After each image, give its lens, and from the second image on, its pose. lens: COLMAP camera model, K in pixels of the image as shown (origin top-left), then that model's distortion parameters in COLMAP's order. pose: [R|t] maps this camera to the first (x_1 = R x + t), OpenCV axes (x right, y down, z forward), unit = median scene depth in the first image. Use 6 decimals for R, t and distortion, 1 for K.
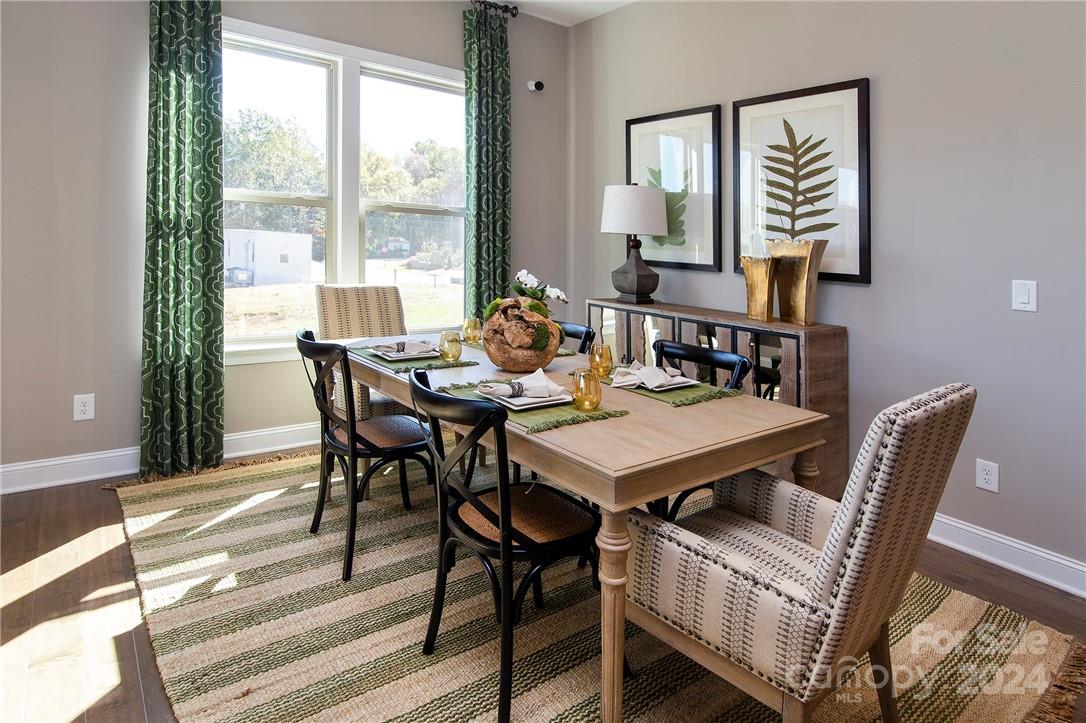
lens RADIAL K [[598.3, 0, 533.6], [0, 598.3, 384.7], [0, 0, 1]] dist [-0.001196, 0.000352]
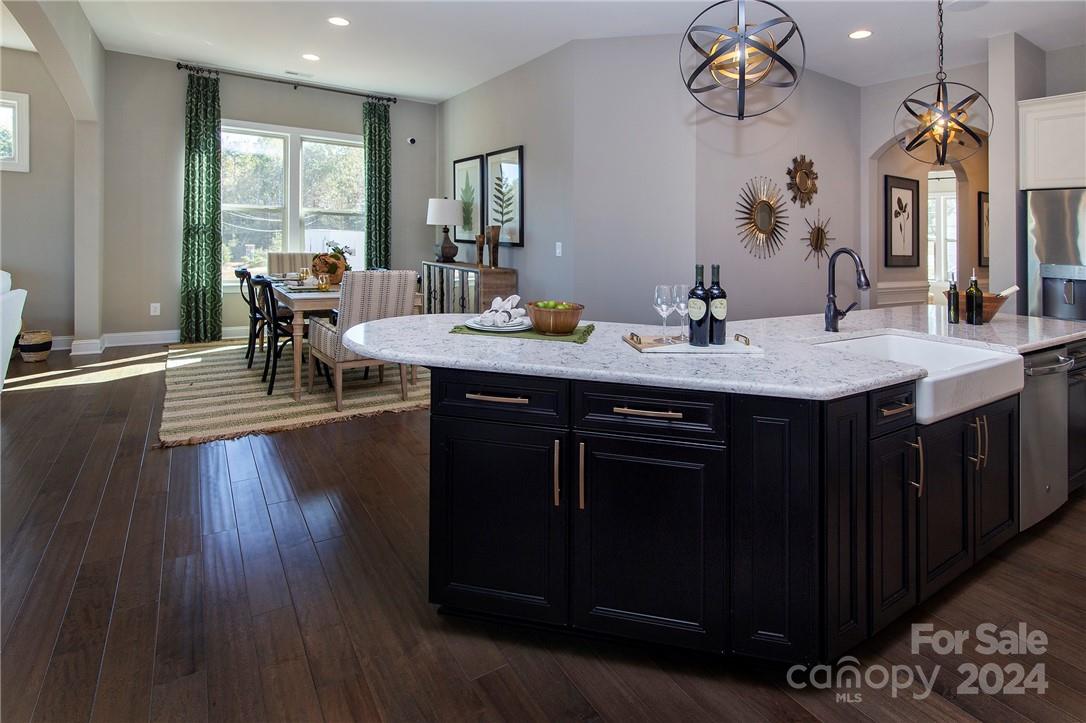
lens RADIAL K [[538.5, 0, 543.4], [0, 538.5, 366.4], [0, 0, 1]] dist [0.009600, 0.001368]
pose [[0.996465, 0.005921, -0.083802, 0.756652], [-0.005985, 0.999982, -0.000519, 0.225044], [0.083798, 0.001019, 0.996482, -0.772229]]
